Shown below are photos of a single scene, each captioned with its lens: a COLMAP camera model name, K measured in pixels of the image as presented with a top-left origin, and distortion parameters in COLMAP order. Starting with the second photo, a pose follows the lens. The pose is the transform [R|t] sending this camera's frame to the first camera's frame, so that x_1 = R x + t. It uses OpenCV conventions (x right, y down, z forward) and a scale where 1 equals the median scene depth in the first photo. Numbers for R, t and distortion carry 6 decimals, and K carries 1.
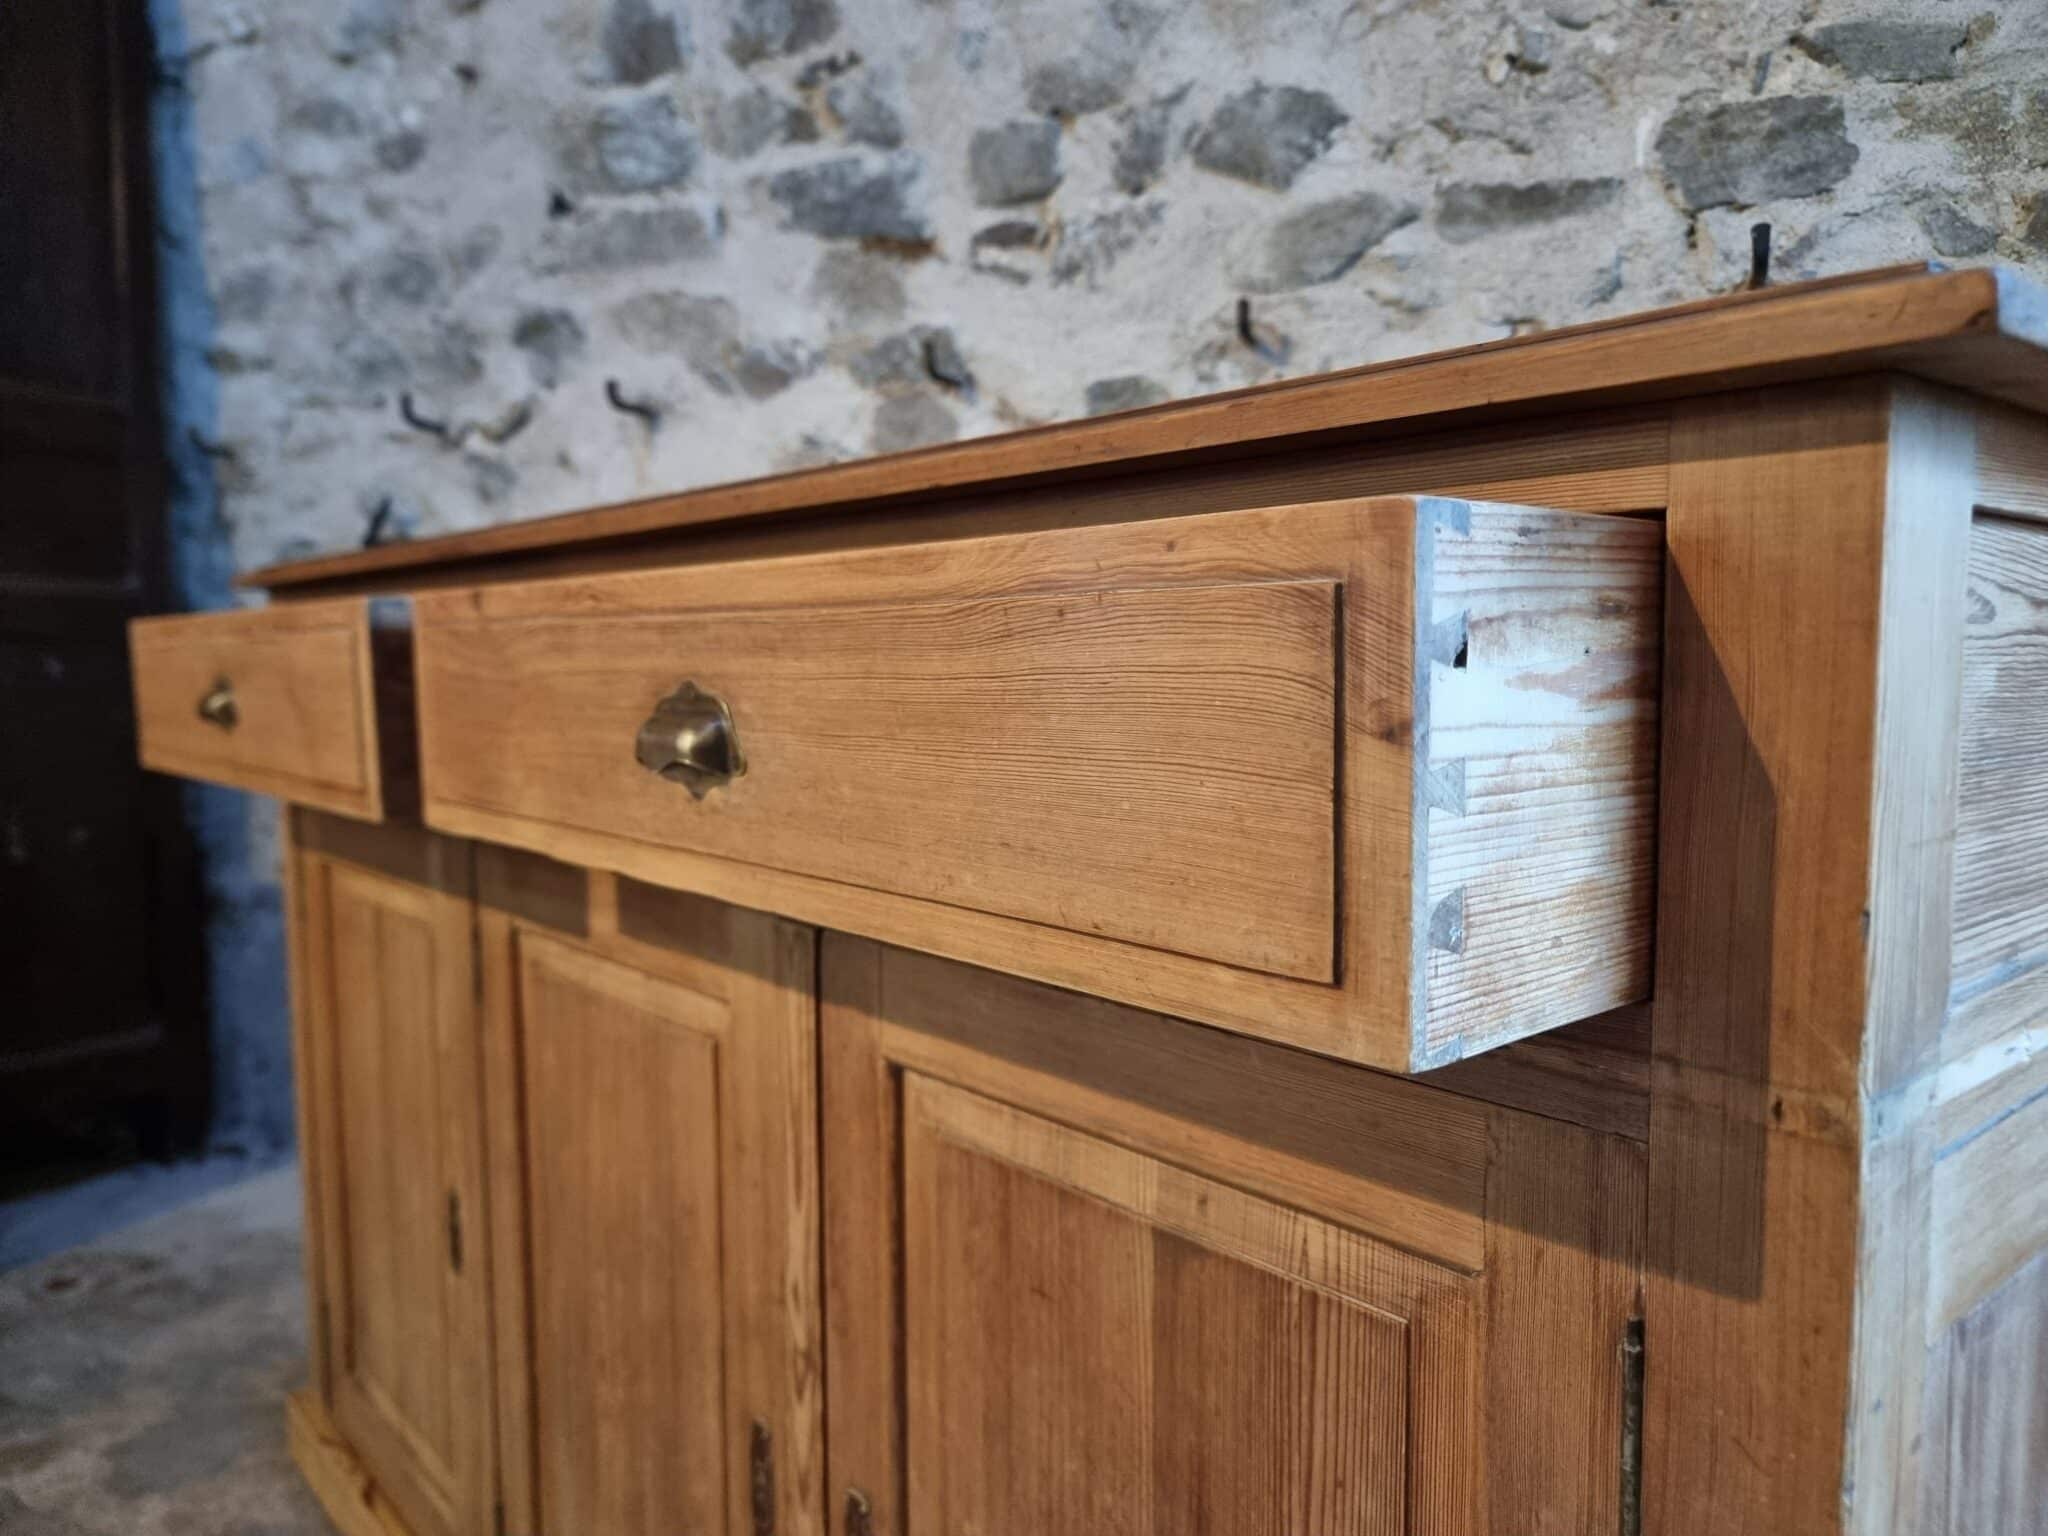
lens RADIAL K [[1455.1, 0, 1012.5], [0, 1455.1, 776.3], [0, 0, 1]] dist [0.038494, -0.032021]
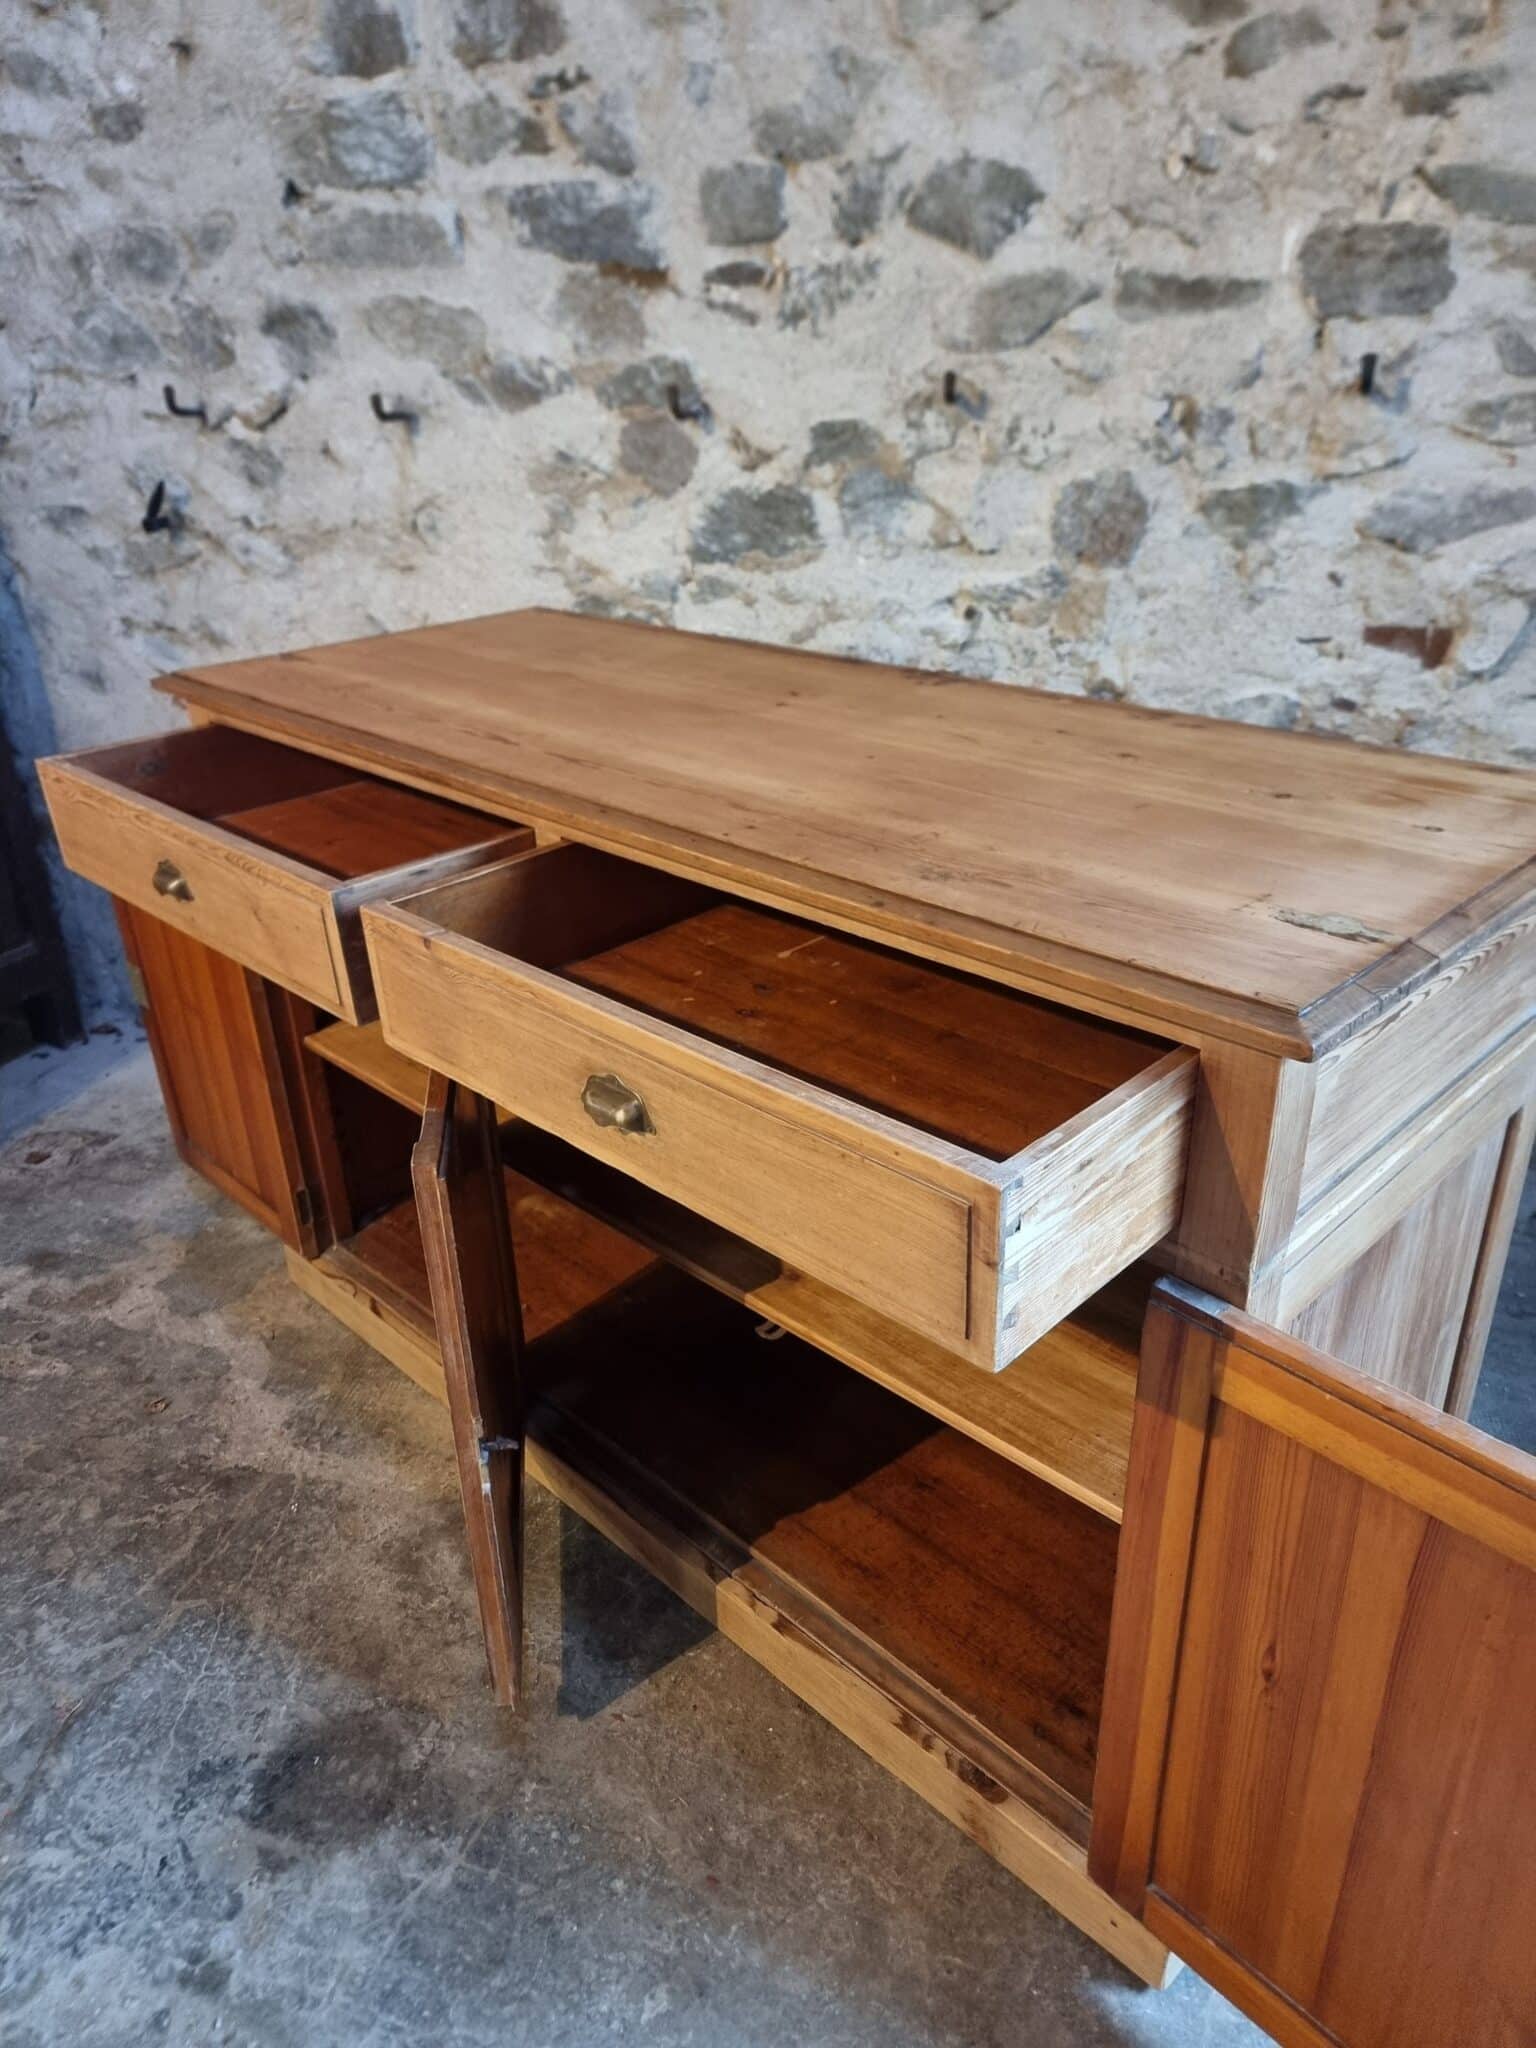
lens RADIAL K [[1437.2, 0, 753.6], [0, 1437.2, 1039.8], [0, 0, 1]] dist [0.051130, -0.050507]
pose [[0.996763, -0.053524, 0.059987, -0.091244], [0.028055, 0.930831, 0.364371, -0.235875], [-0.075340, -0.361508, 0.929320, -0.248361]]
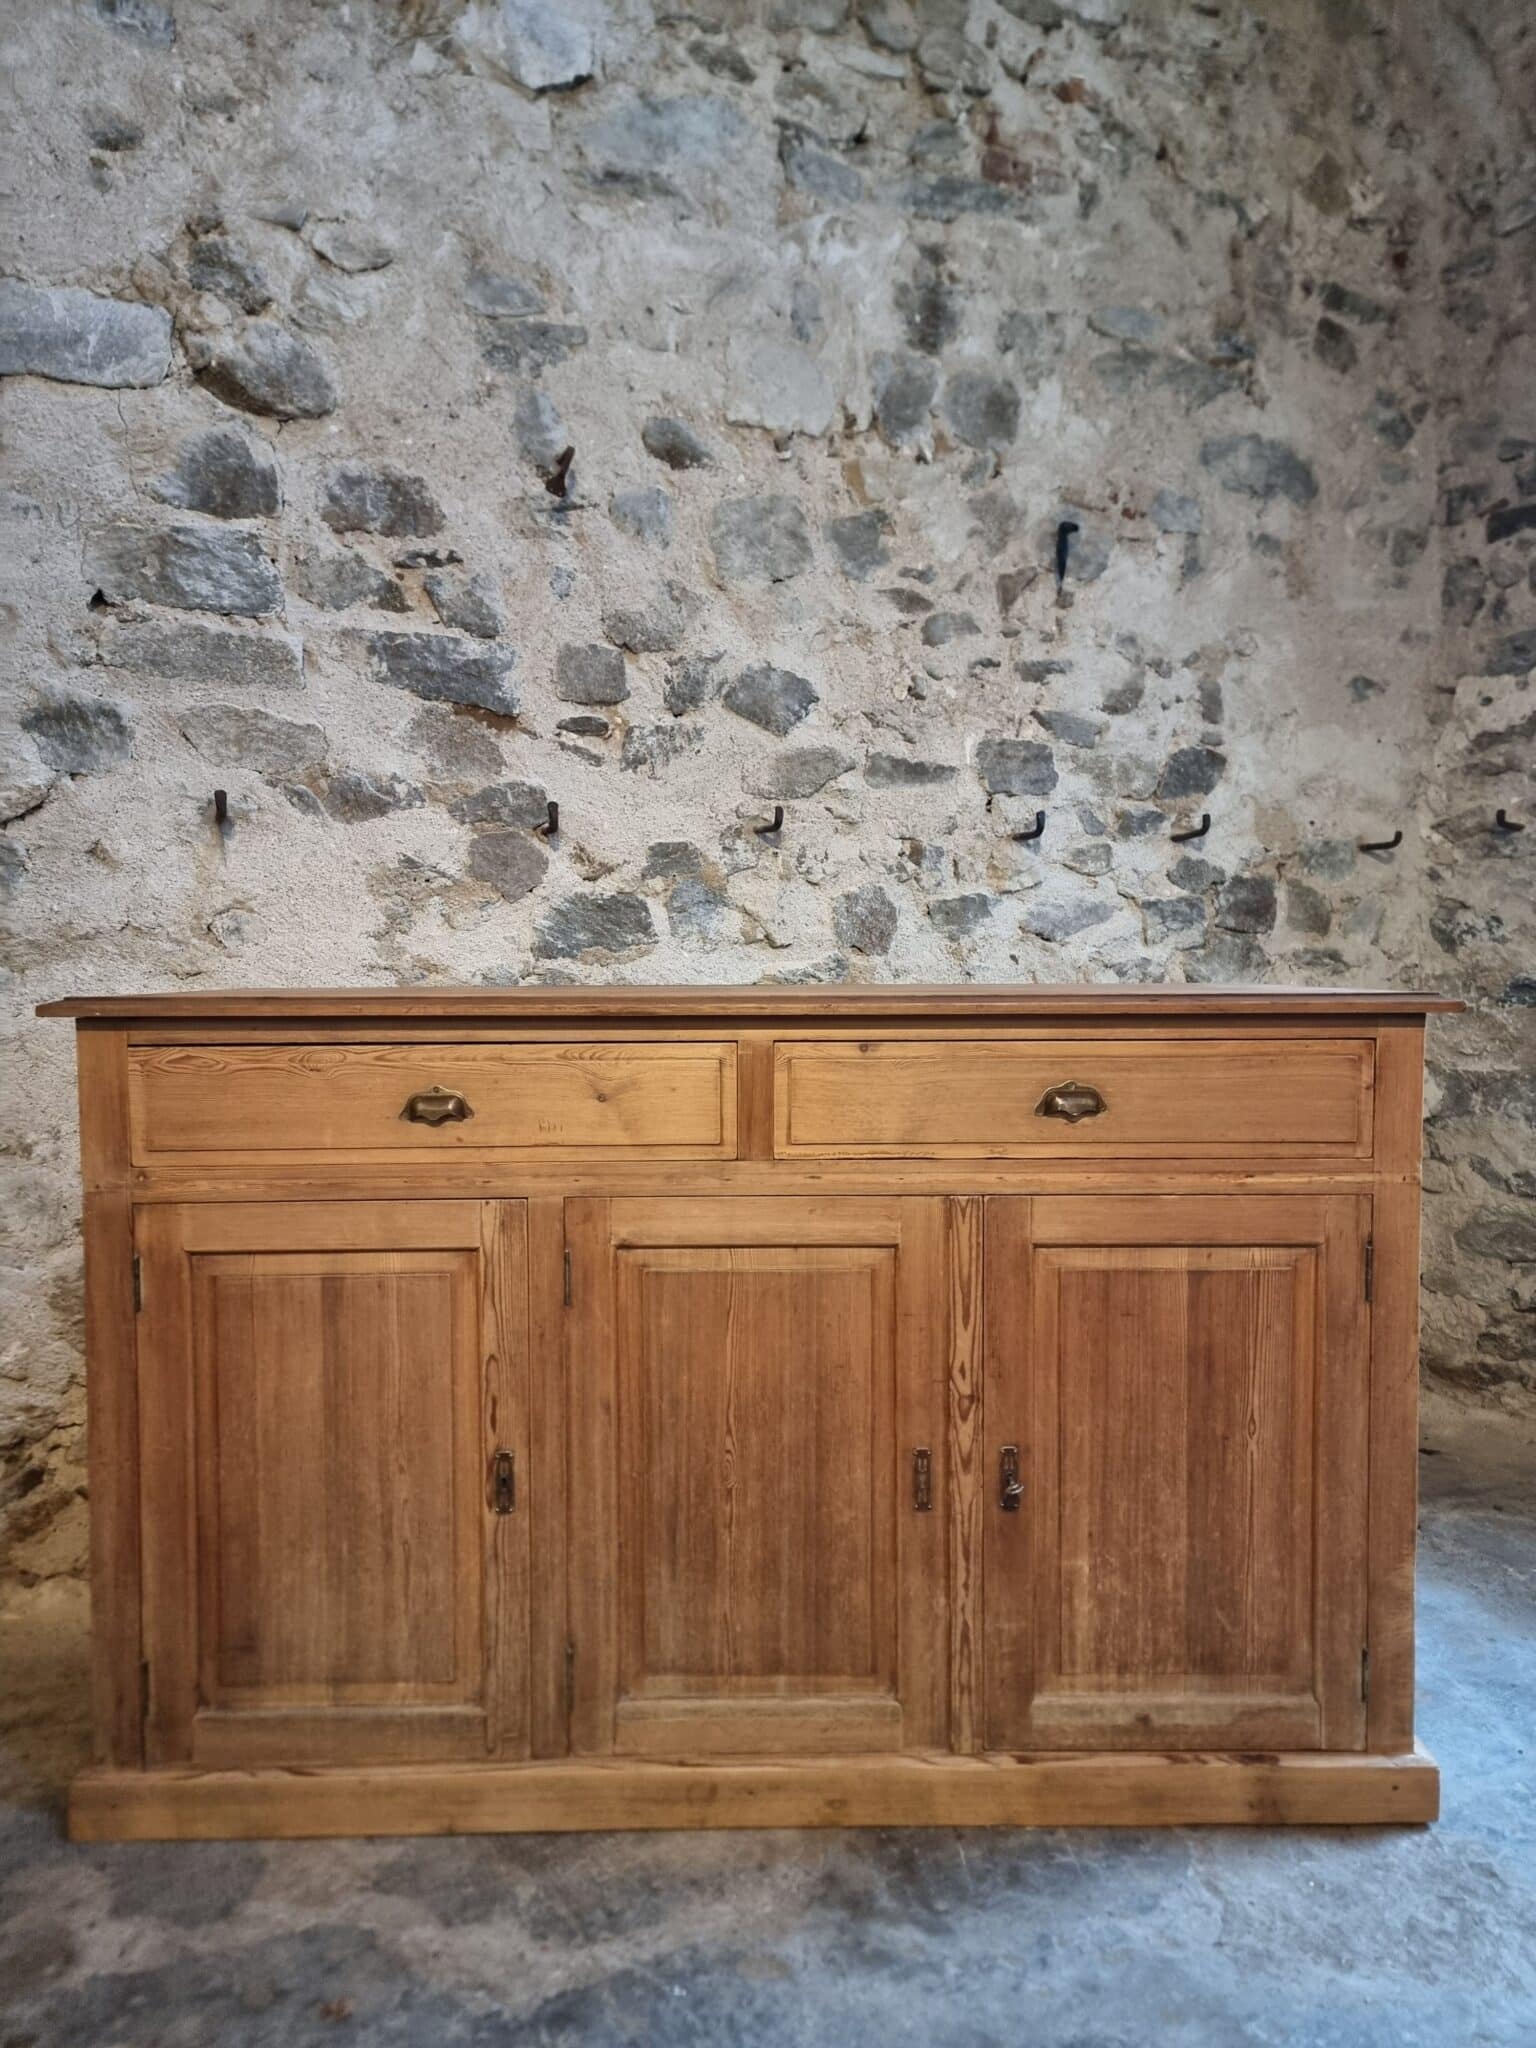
lens RADIAL K [[1418.8, 0, 745.7], [0, 1418.8, 1046.2], [0, 0, 1]] dist [0.077996, -0.076034]
pose [[0.679662, -0.034904, 0.732694, -0.887276], [0.060143, 0.998156, -0.008240, -0.061776], [-0.731055, 0.049667, 0.680508, 0.026873]]
